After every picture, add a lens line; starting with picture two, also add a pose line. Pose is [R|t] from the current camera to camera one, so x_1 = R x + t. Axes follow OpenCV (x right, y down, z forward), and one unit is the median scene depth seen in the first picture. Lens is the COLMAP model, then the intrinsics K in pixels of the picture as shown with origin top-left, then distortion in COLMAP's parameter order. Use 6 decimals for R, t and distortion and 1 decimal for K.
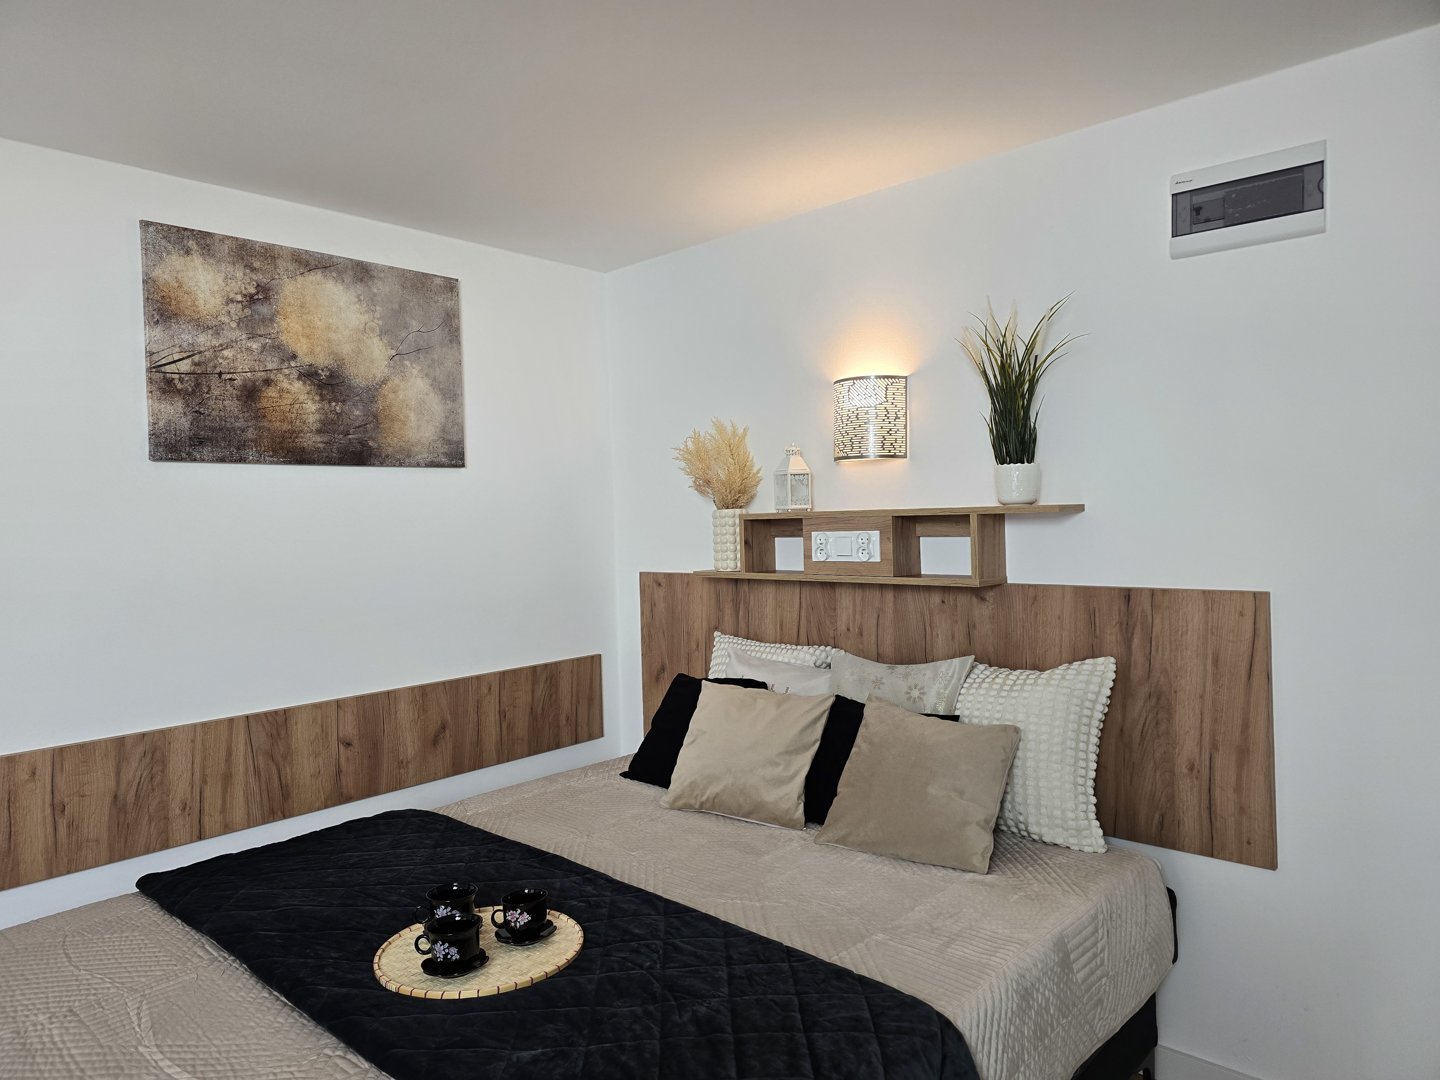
lens RADIAL K [[957.0, 0, 730.7], [0, 957.0, 548.2], [0, 0, 1]] dist [0.066993, -0.059323]
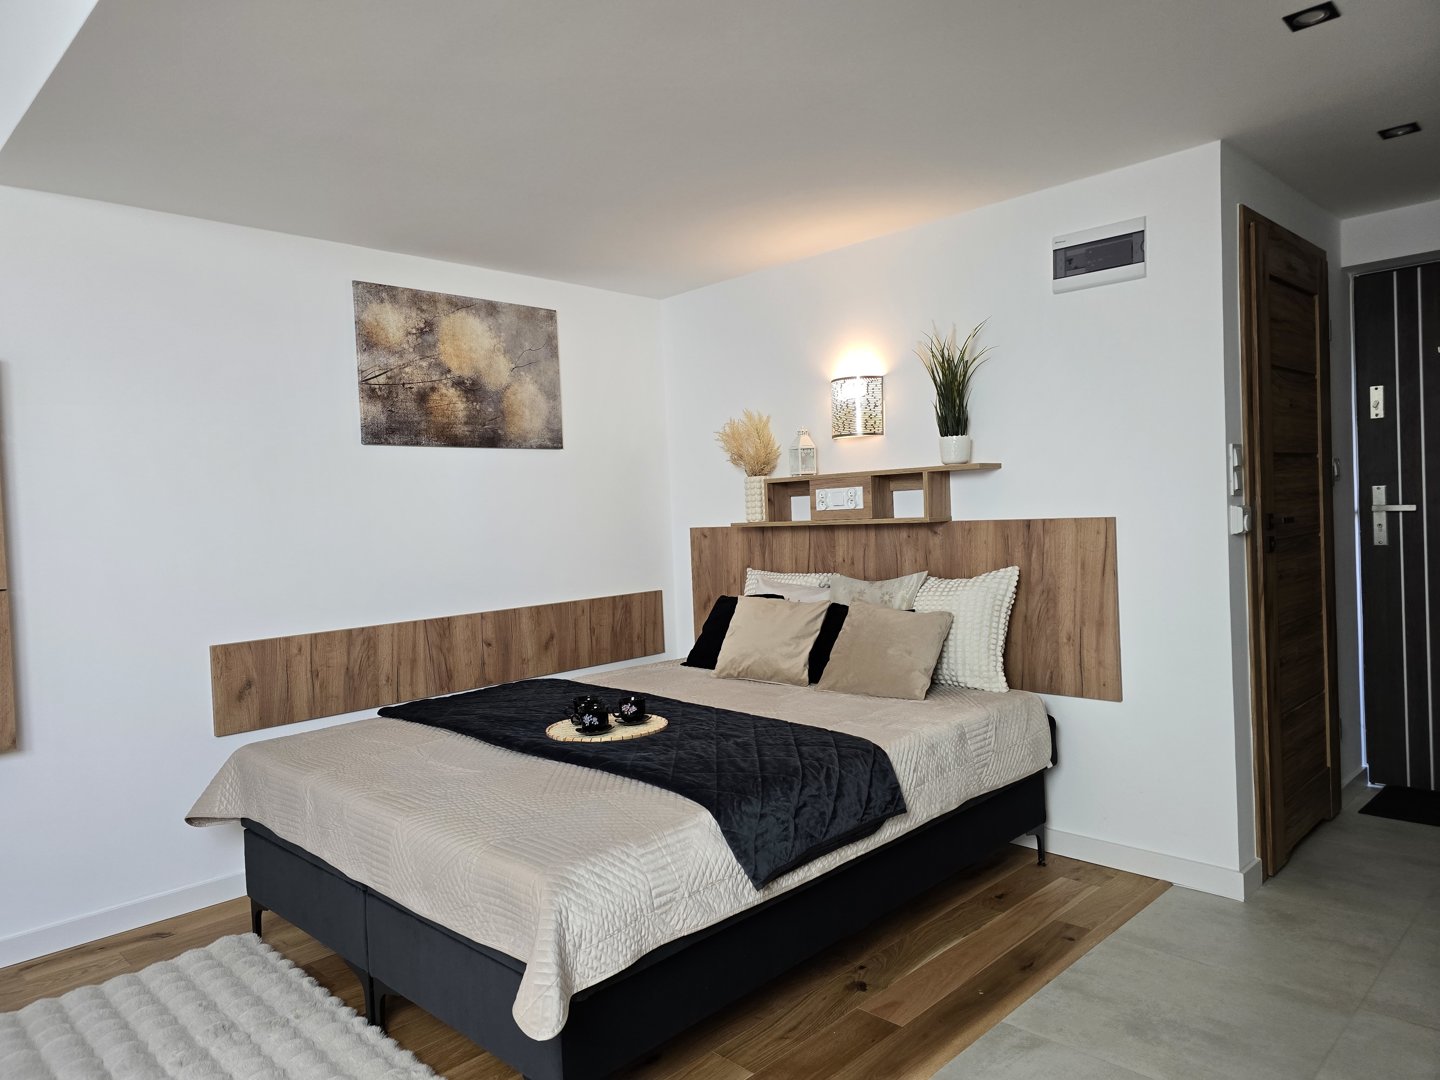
lens RADIAL K [[957.0, 0, 724.3], [0, 957.0, 552.1], [0, 0, 1]] dist [0.066993, -0.059323]
pose [[0.998919, -0.011018, -0.045170, 0.014951], [0.011366, 0.999908, 0.007441, 0.067606], [0.045084, -0.007946, 0.998952, -0.431714]]
